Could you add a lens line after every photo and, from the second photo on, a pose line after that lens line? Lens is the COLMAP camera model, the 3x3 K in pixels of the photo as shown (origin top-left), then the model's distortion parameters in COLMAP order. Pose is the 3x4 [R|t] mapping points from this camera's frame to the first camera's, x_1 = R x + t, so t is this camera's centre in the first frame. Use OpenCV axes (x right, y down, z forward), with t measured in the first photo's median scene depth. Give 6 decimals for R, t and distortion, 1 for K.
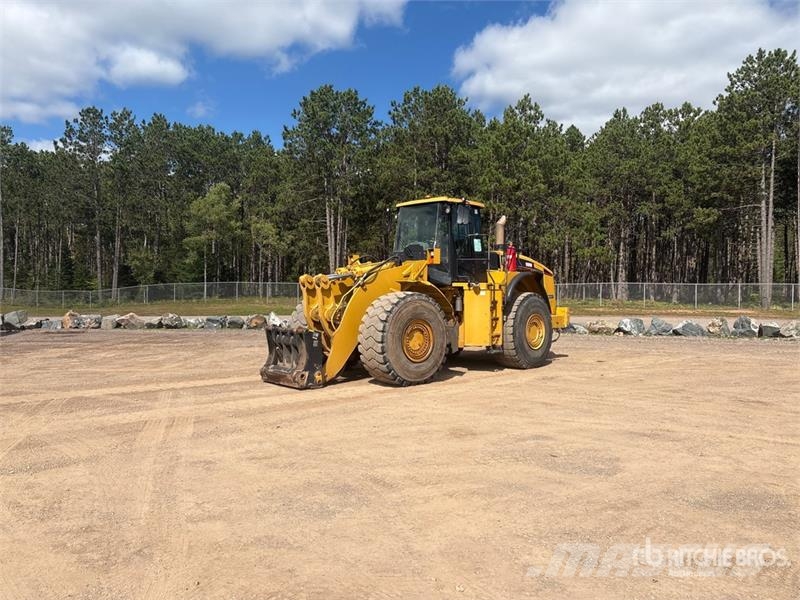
lens RADIAL K [[608.6, 0, 392.3], [0, 608.6, 303.1], [0, 0, 1]] dist [0.031804, -0.008189]
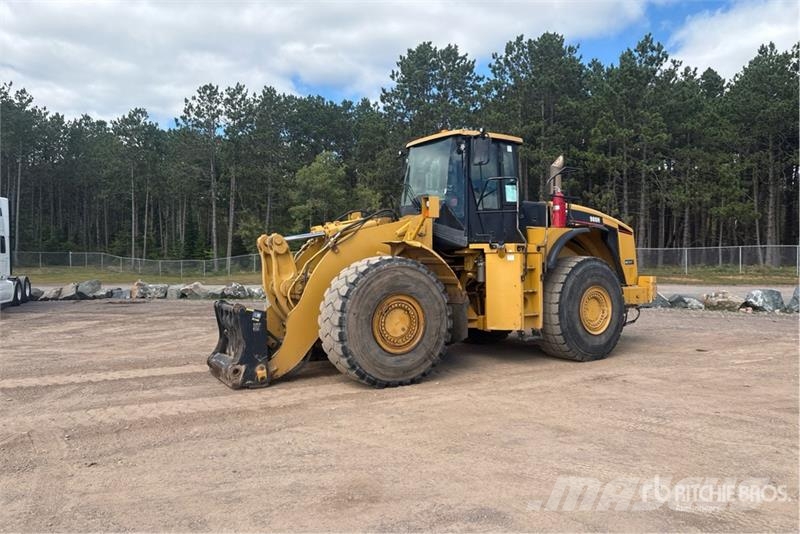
lens RADIAL K [[606.0, 0, 400.0], [0, 606.0, 267.0], [0, 0, 1]] dist [0.032939, -0.006664]
pose [[0.980477, -0.005531, -0.196555, 0.078350], [0.004293, 0.999968, -0.006722, -0.000308], [0.196586, 0.005747, 0.980470, 0.127210]]
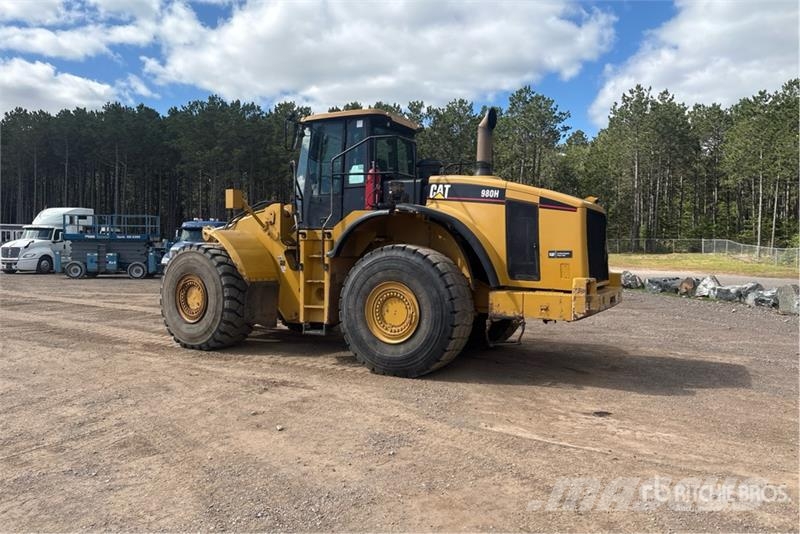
lens RADIAL K [[606.0, 0, 400.0], [0, 606.0, 267.0], [0, 0, 1]] dist [0.032939, -0.006664]
pose [[0.272262, 0.032768, -0.961665, 0.413281], [-0.022674, 0.999361, 0.027633, -0.006330], [0.961956, 0.014281, 0.272831, 0.447817]]
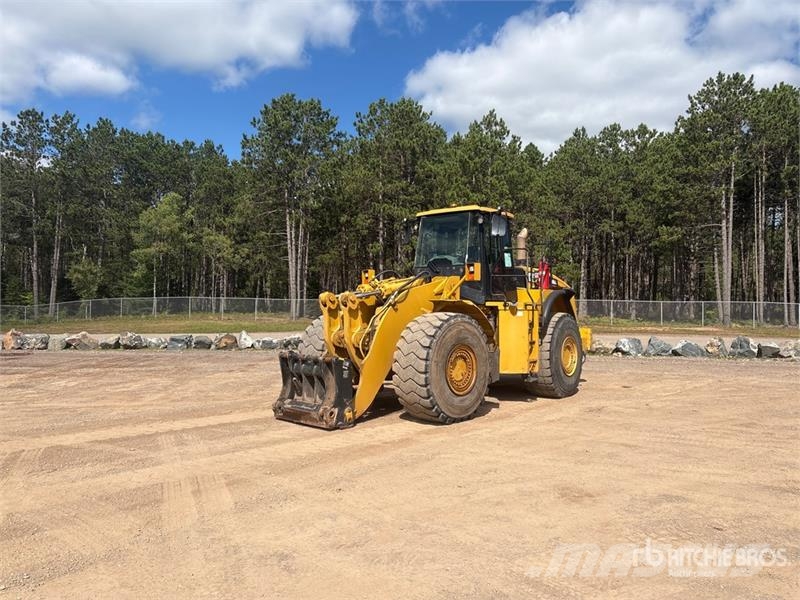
lens RADIAL K [[608.6, 0, 392.3], [0, 608.6, 303.1], [0, 0, 1]] dist [0.031804, -0.008189]
pose [[0.996056, 0.003867, 0.088642, -0.056326], [-0.001678, 0.999692, -0.024758, -0.004638], [-0.088710, 0.024512, 0.995756, 0.063032]]
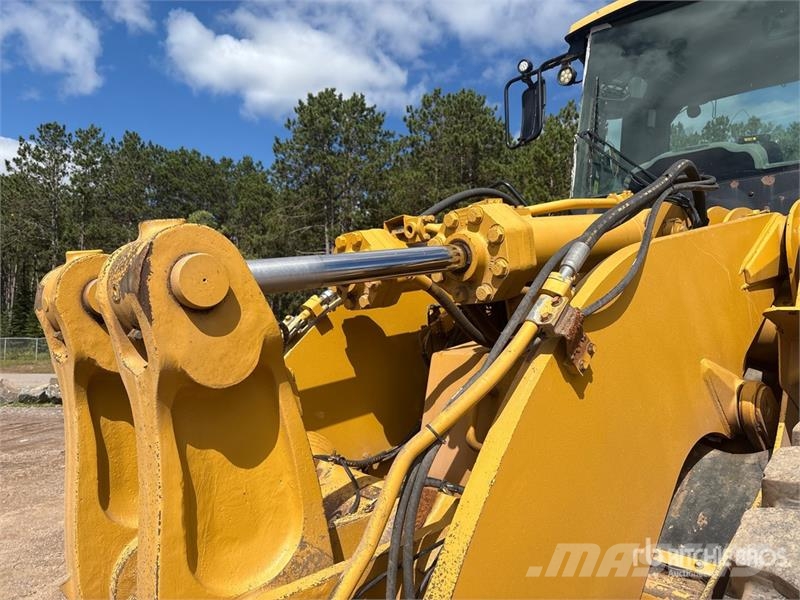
lens RADIAL K [[611.7, 0, 400.0], [0, 611.7, 300.0], [0, 0, 1]] dist [0.020787, -0.004778]
pose [[0.999930, 0.003432, 0.011349, -0.036043], [-0.002504, 0.996727, -0.080805, -0.012259], [-0.011589, 0.080771, 0.996665, 0.392285]]
